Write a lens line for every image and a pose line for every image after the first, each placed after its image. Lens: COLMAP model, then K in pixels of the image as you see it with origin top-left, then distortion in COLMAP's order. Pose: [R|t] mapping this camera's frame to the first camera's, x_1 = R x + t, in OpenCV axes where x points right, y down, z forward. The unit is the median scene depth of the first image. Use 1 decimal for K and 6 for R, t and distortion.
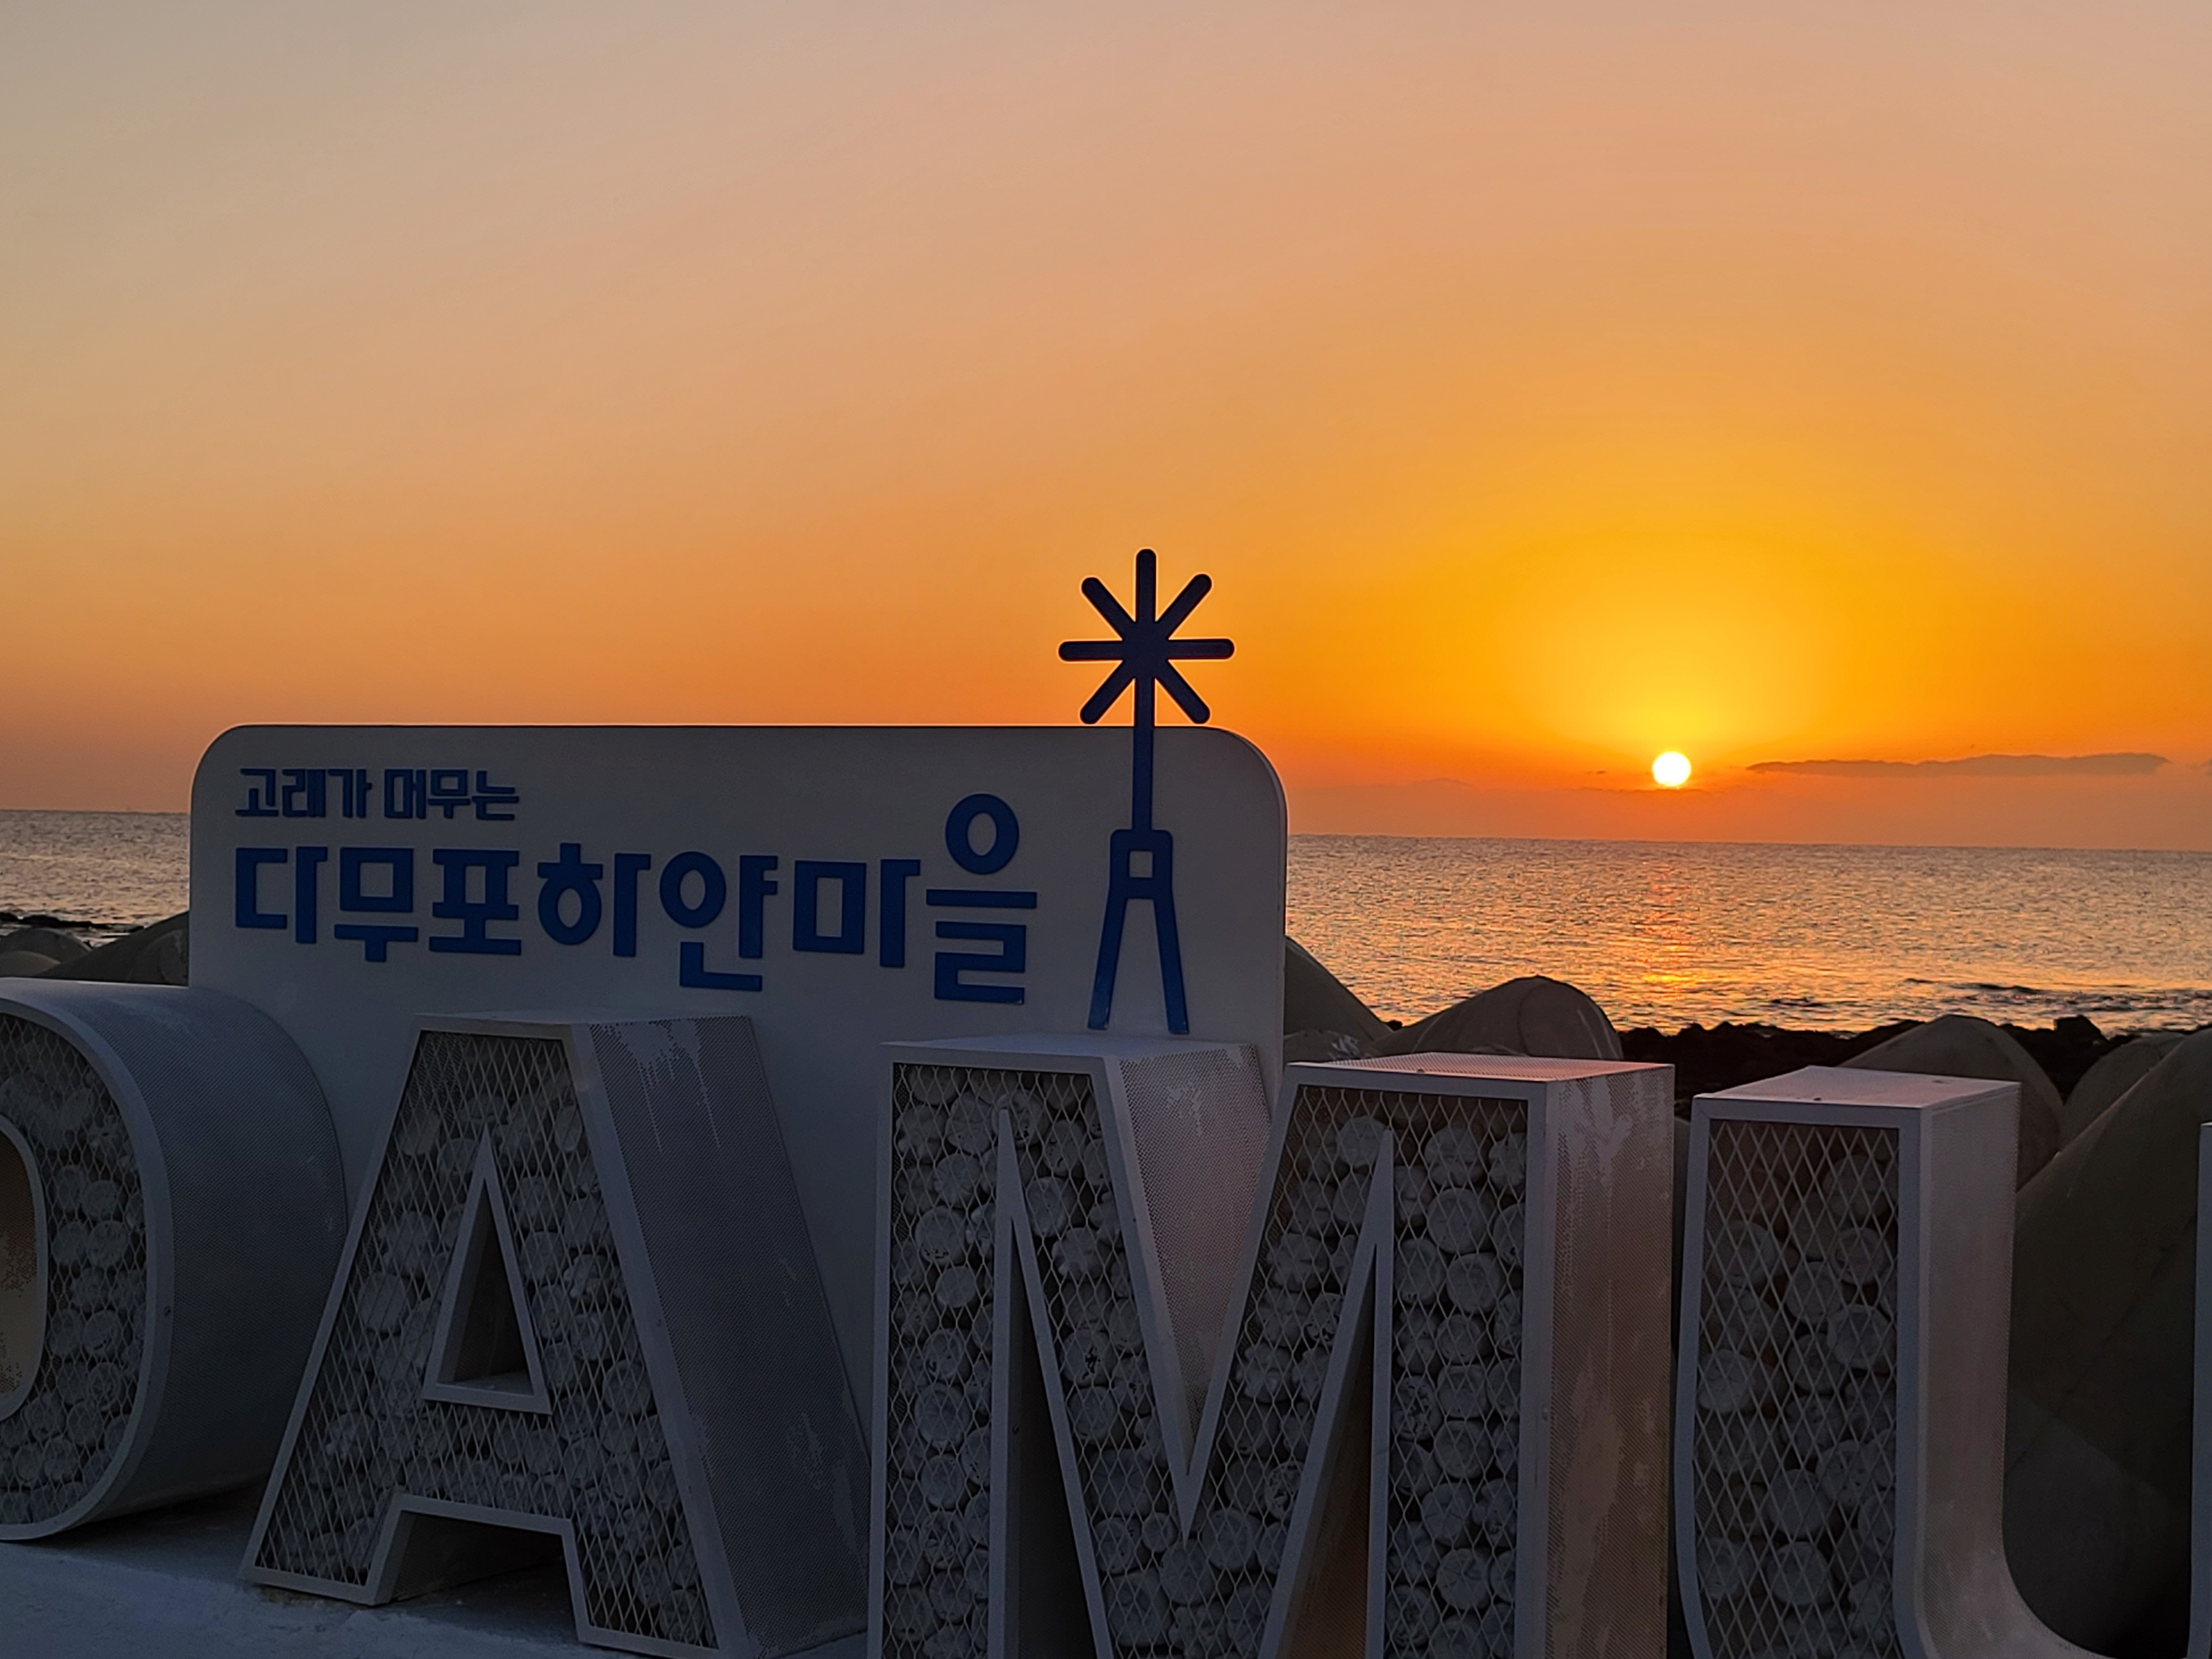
lens RADIAL K [[3239.3, 0, 1194.3], [0, 3239.3, 905.3], [0, 0, 1]] dist [0.041936, 0.151000]
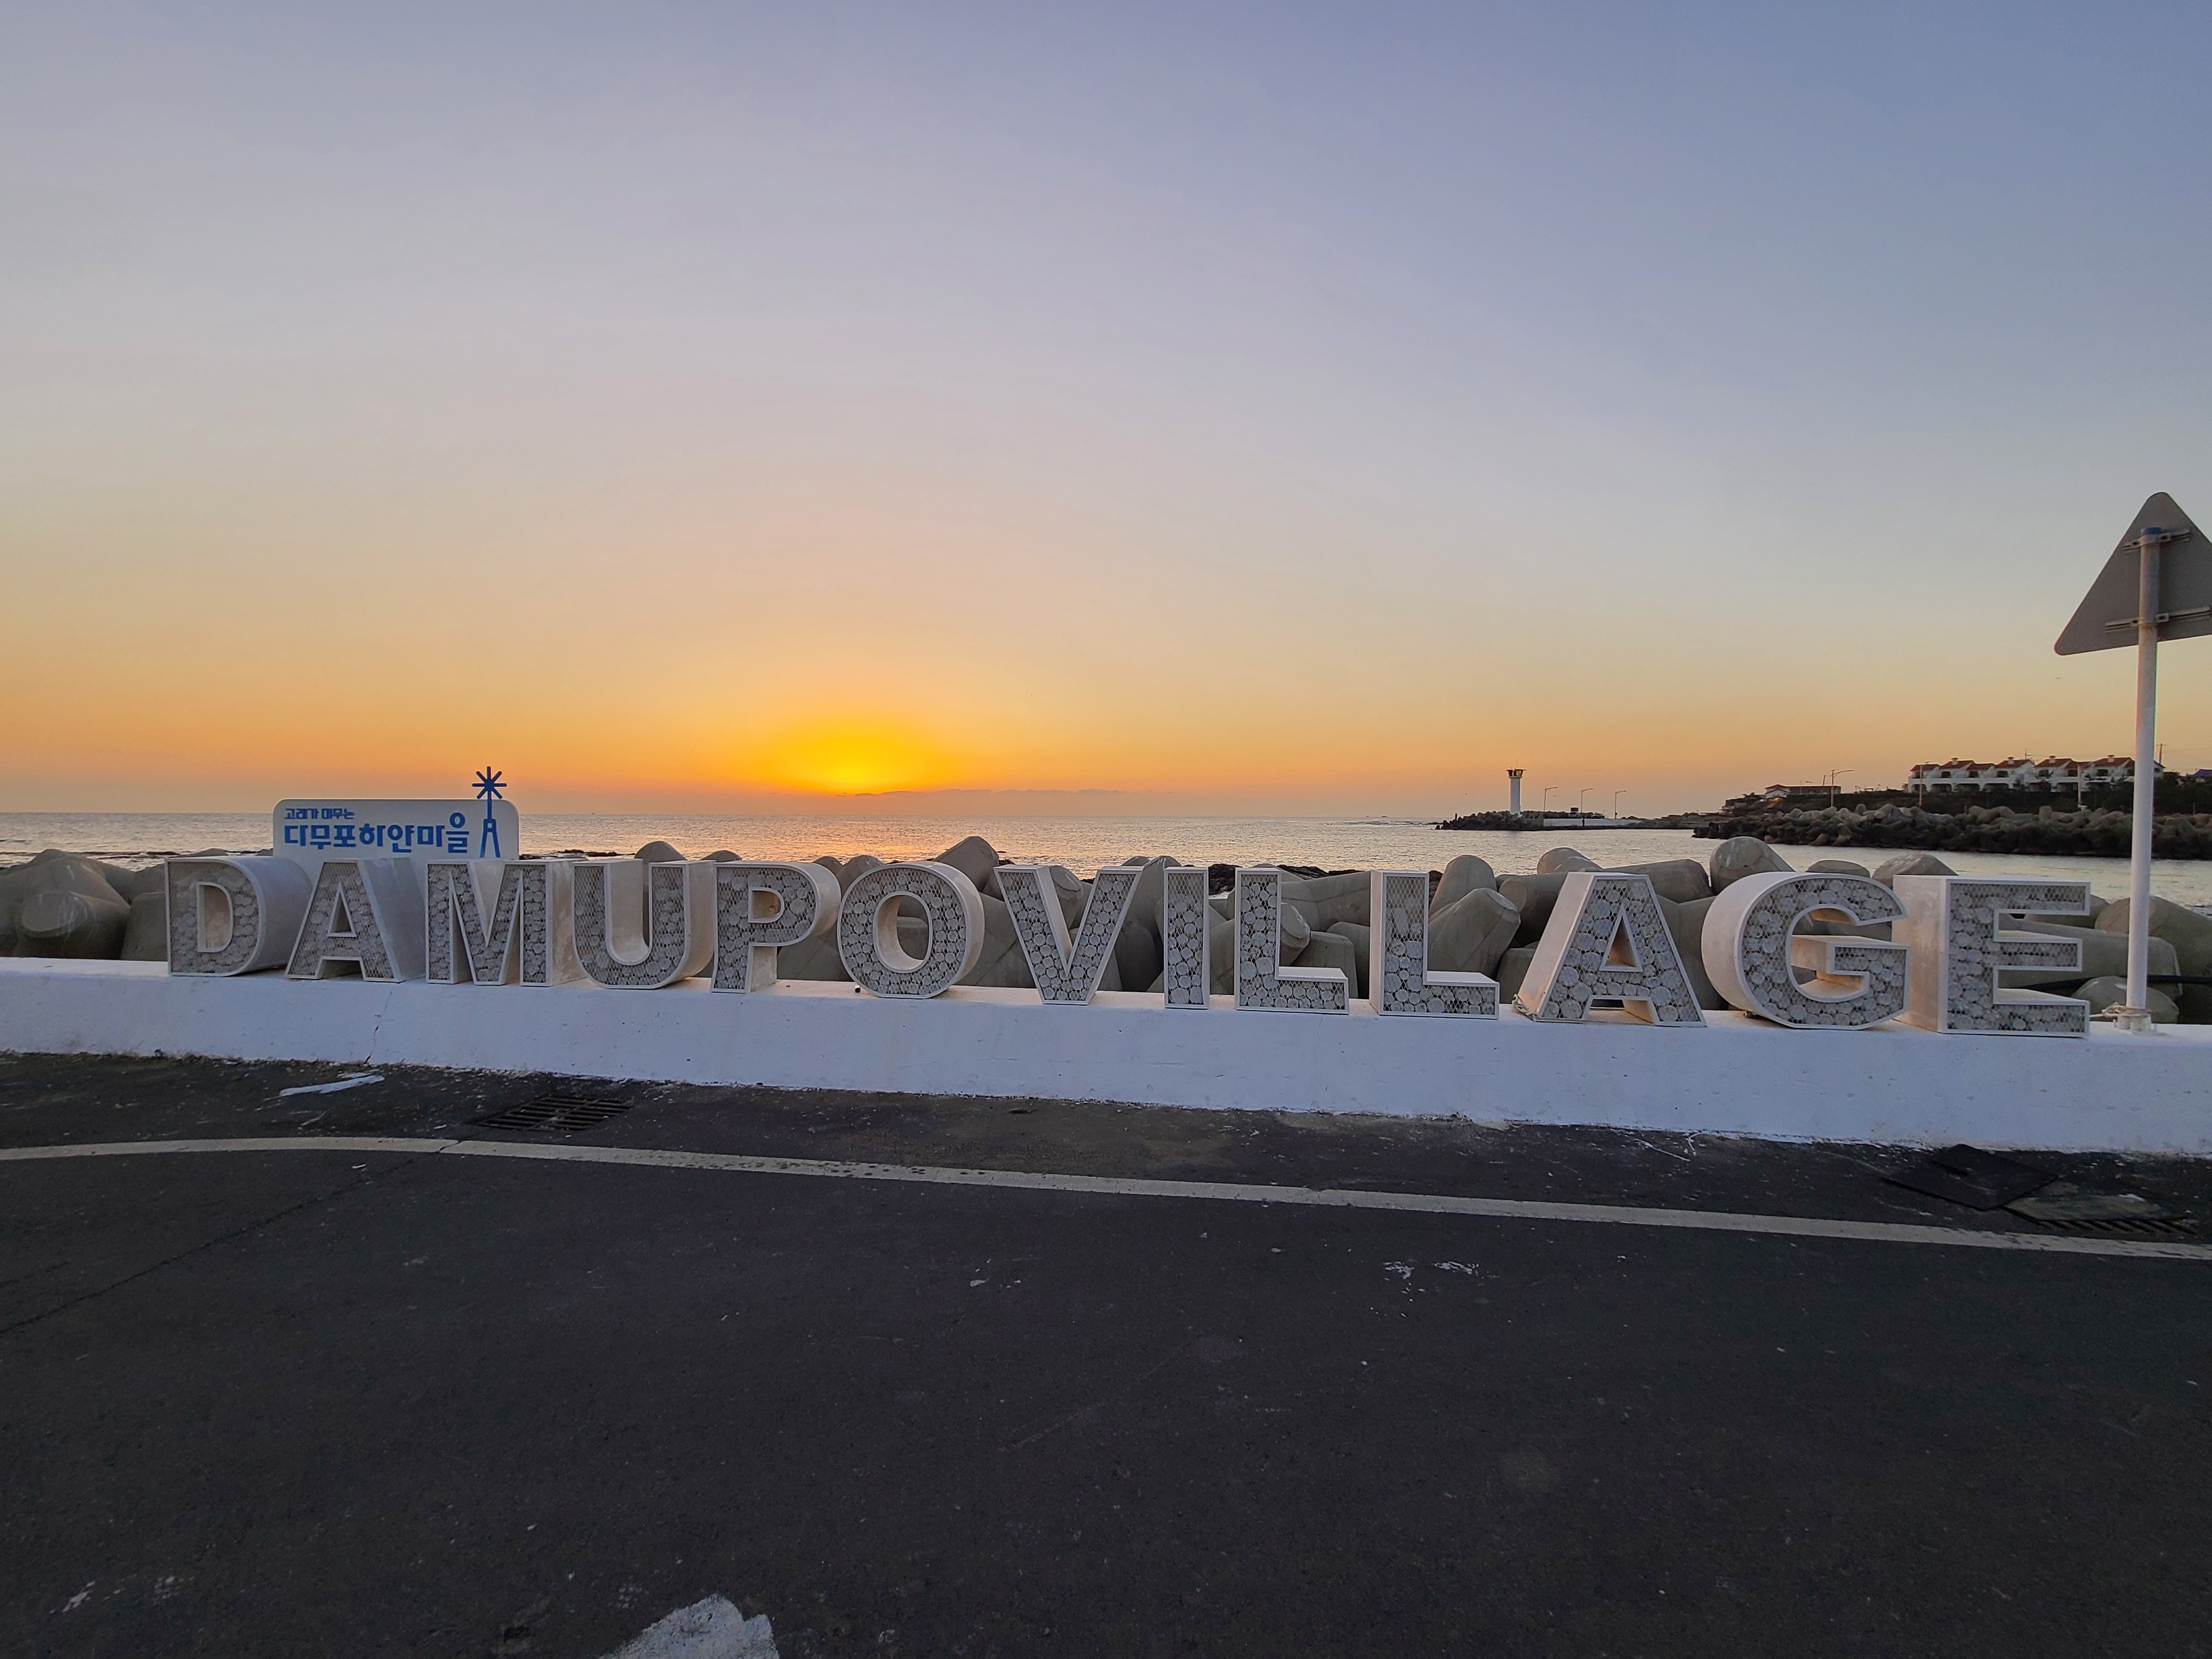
lens RADIAL K [[926.3, 0, 1106.0], [0, 926.3, 829.5], [0, 0, 1]] dist [0.000555, 0.000150]
pose [[0.927444, -0.021420, 0.373348, 0.352118], [0.022073, 0.999753, 0.002526, 0.012000], [-0.373310, 0.005898, 0.927688, -0.778650]]
